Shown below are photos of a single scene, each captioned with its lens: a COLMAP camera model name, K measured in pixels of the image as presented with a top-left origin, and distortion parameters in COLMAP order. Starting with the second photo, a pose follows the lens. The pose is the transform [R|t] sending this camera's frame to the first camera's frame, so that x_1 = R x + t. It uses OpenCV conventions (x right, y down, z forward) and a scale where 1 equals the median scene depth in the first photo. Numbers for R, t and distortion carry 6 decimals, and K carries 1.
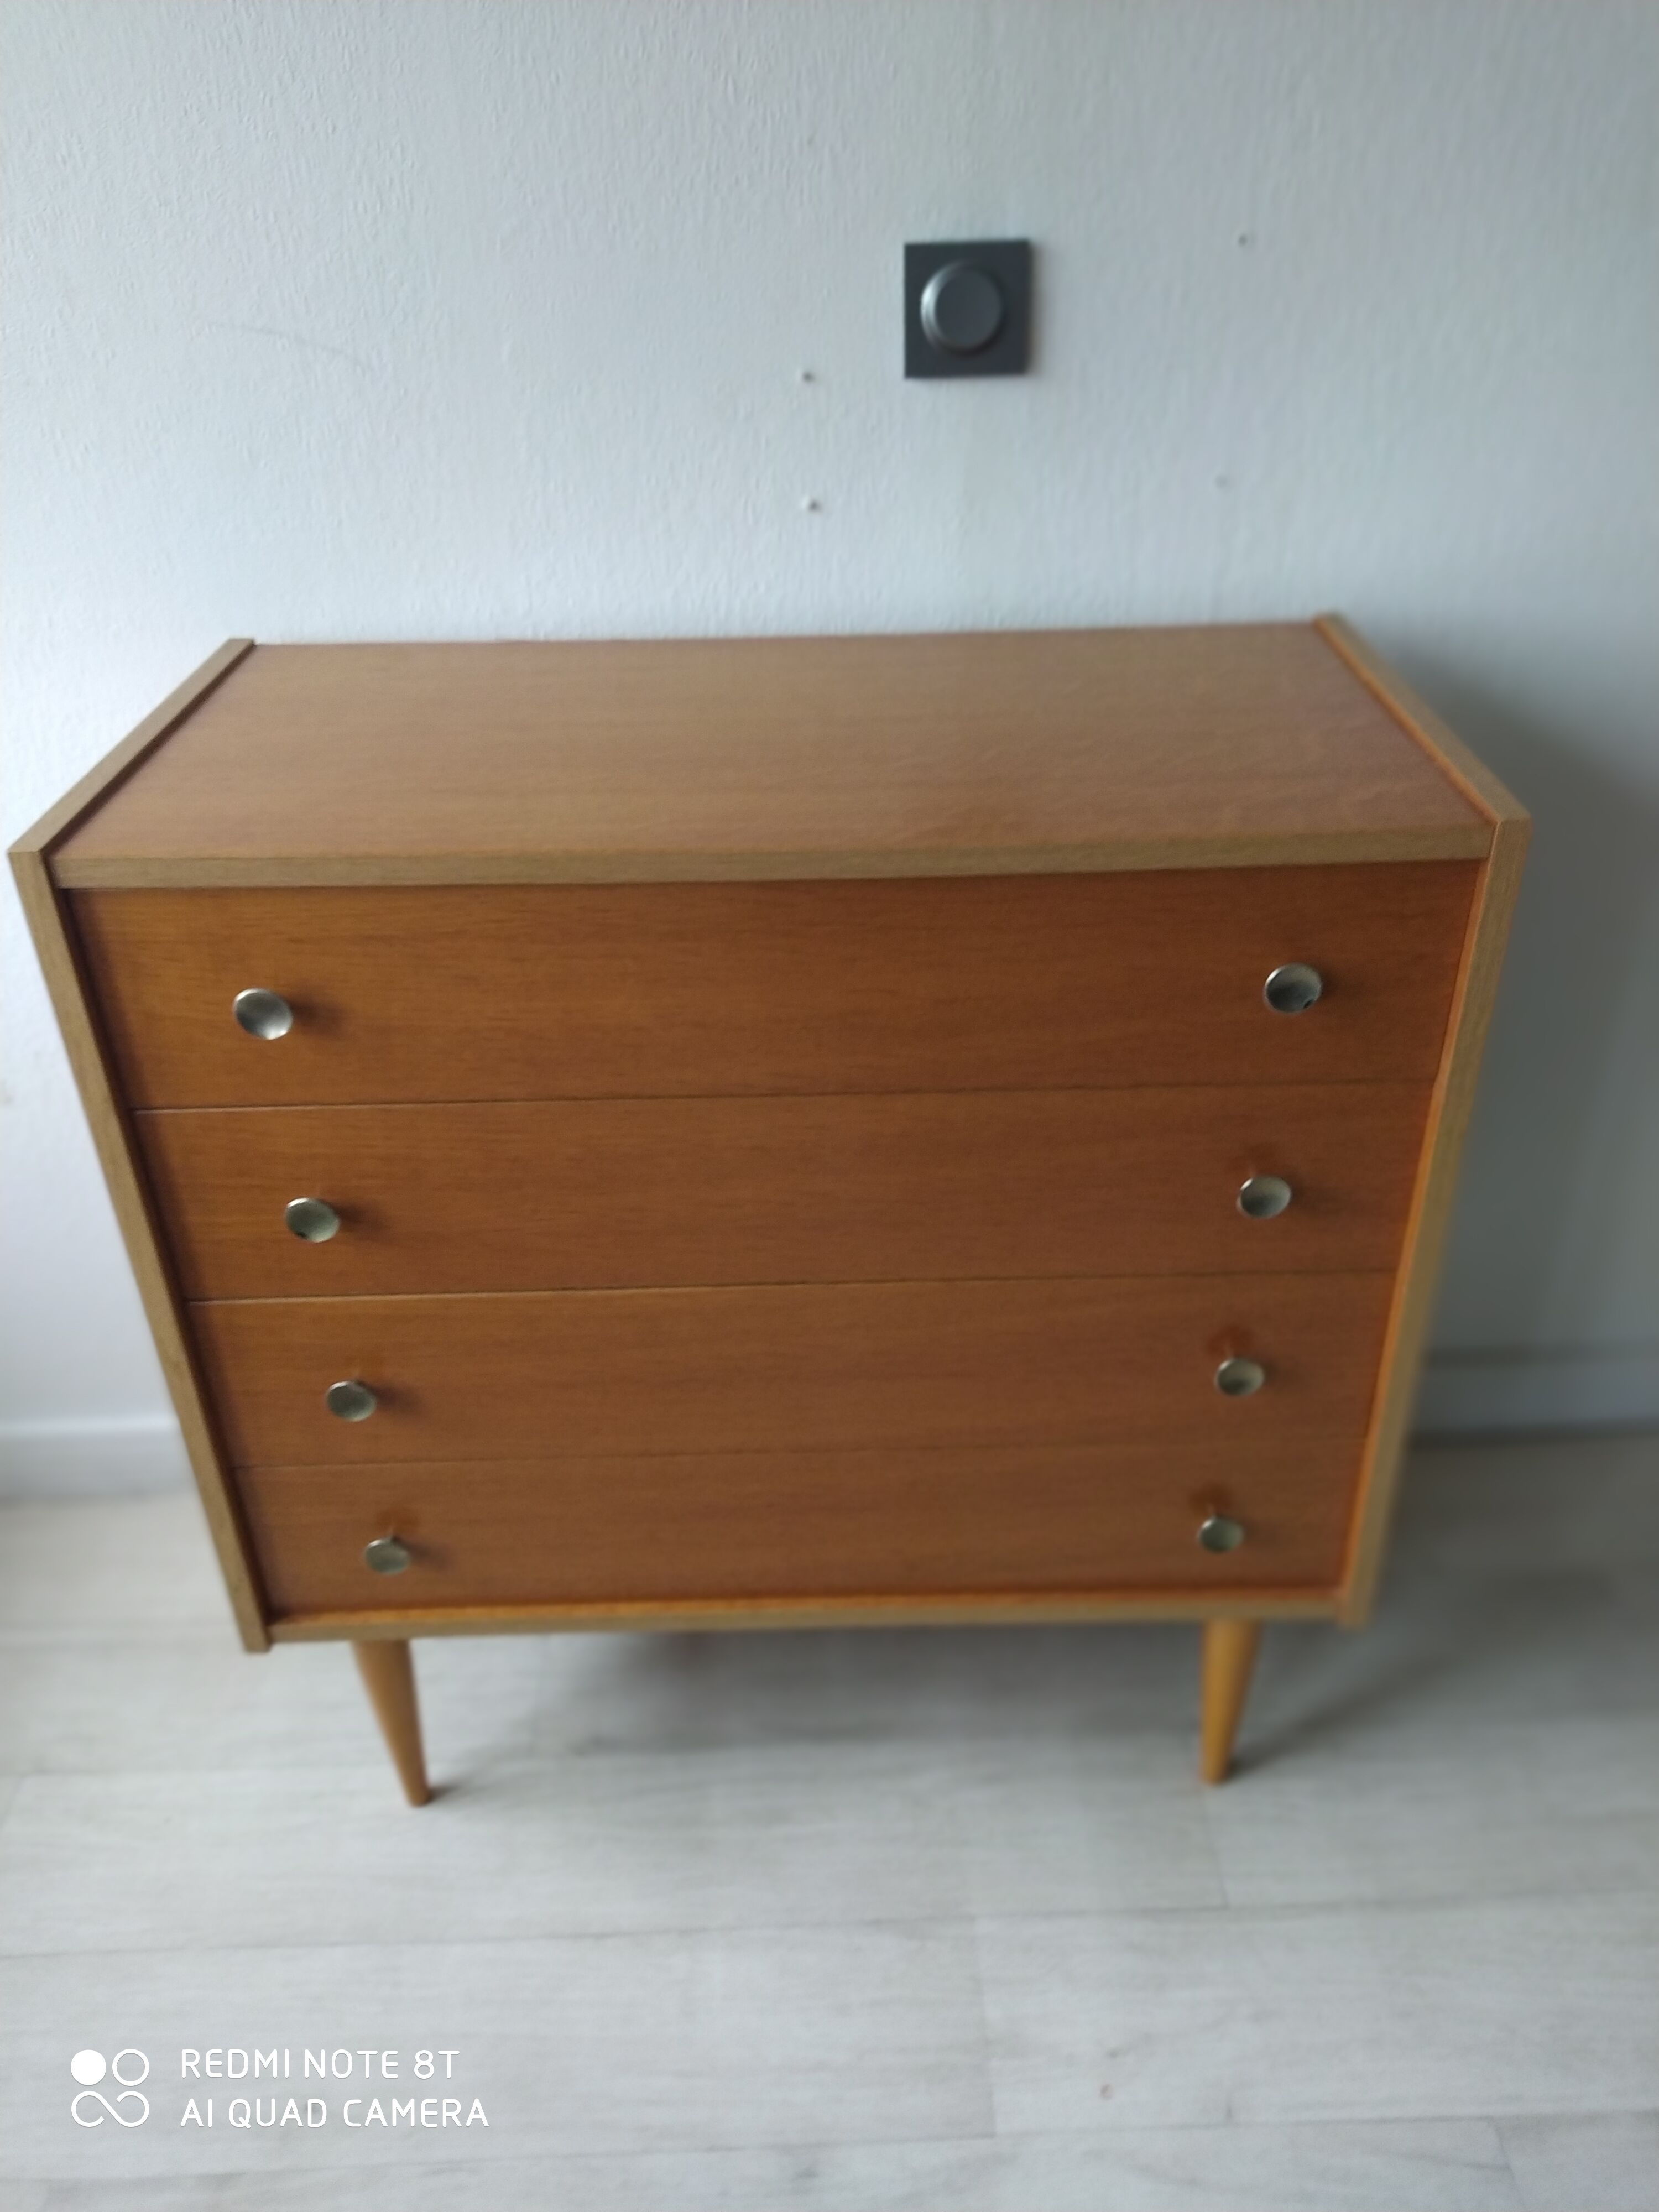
lens RADIAL K [[1688.7, 0, 819.7], [0, 1688.7, 1102.1], [0, 0, 1]] dist [0.112235, -0.196831]
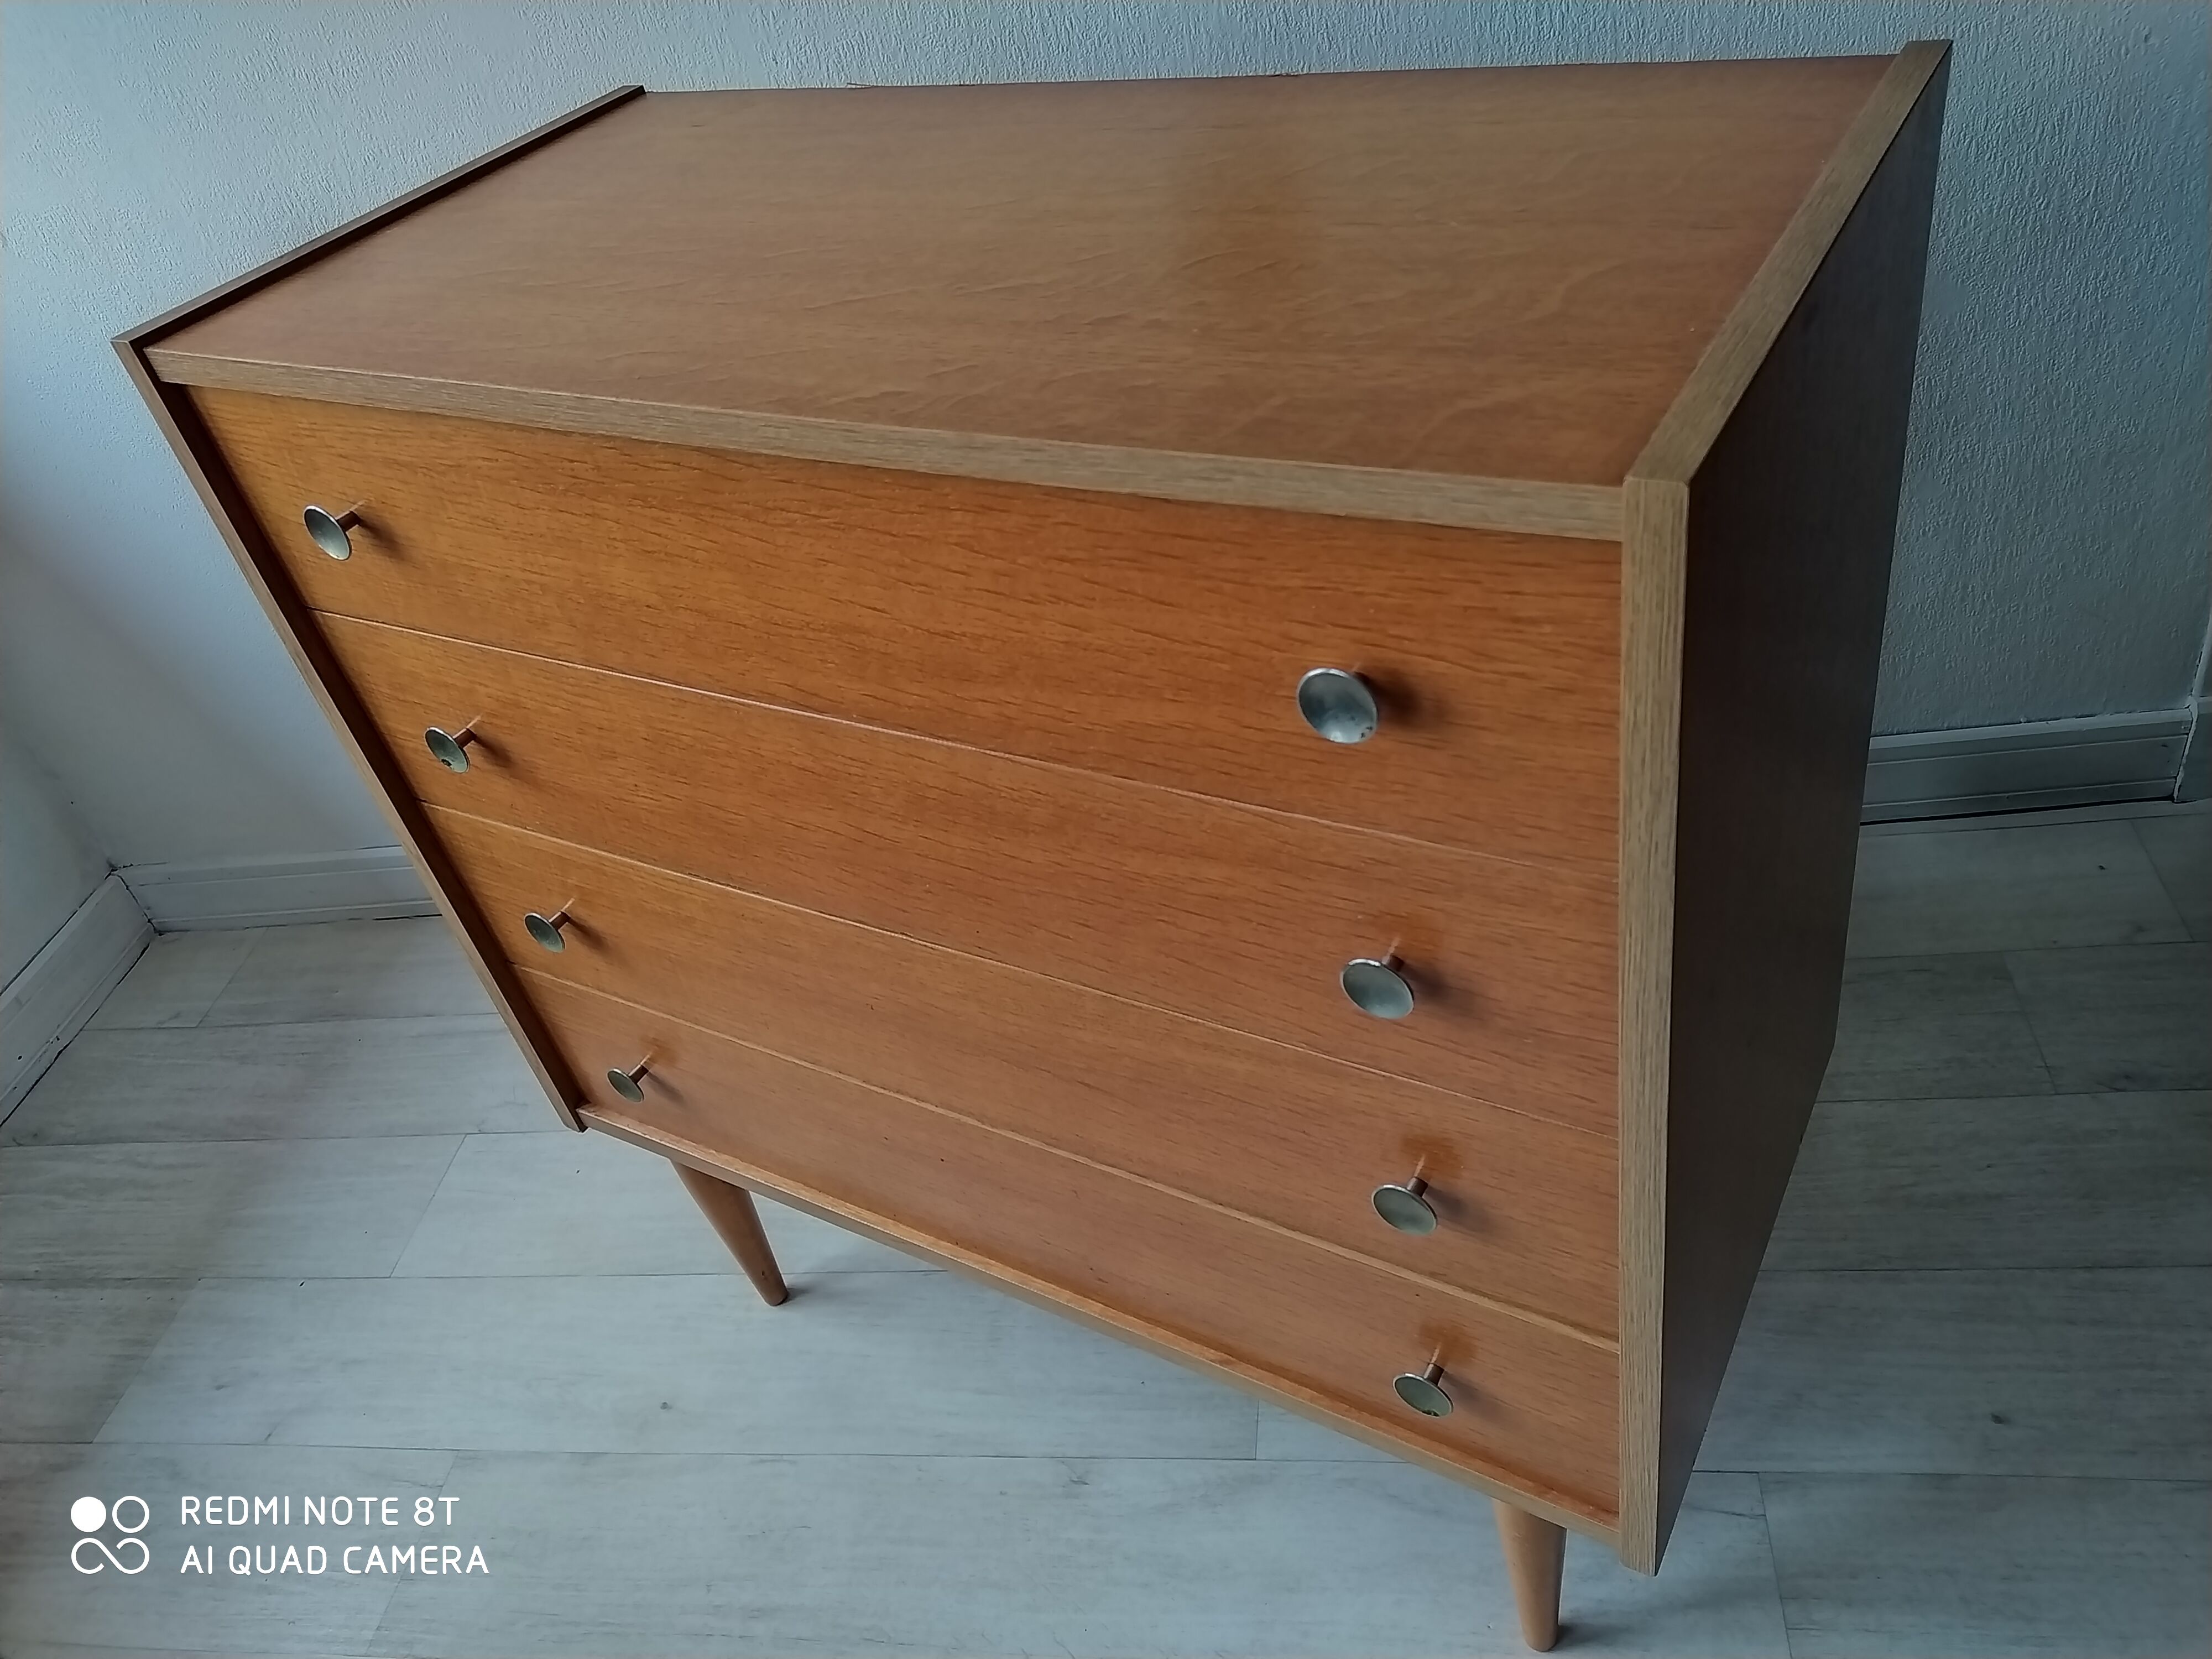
lens RADIAL K [[1649.8, 0, 1105.7], [0, 1649.8, 823.8], [0, 0, 1]] dist [0.109216, -0.189689]
pose [[0.849175, 0.211928, -0.483724, 0.457074], [-0.122554, 0.970024, 0.209842, -0.127192], [0.513696, -0.118911, 0.849692, 0.382353]]
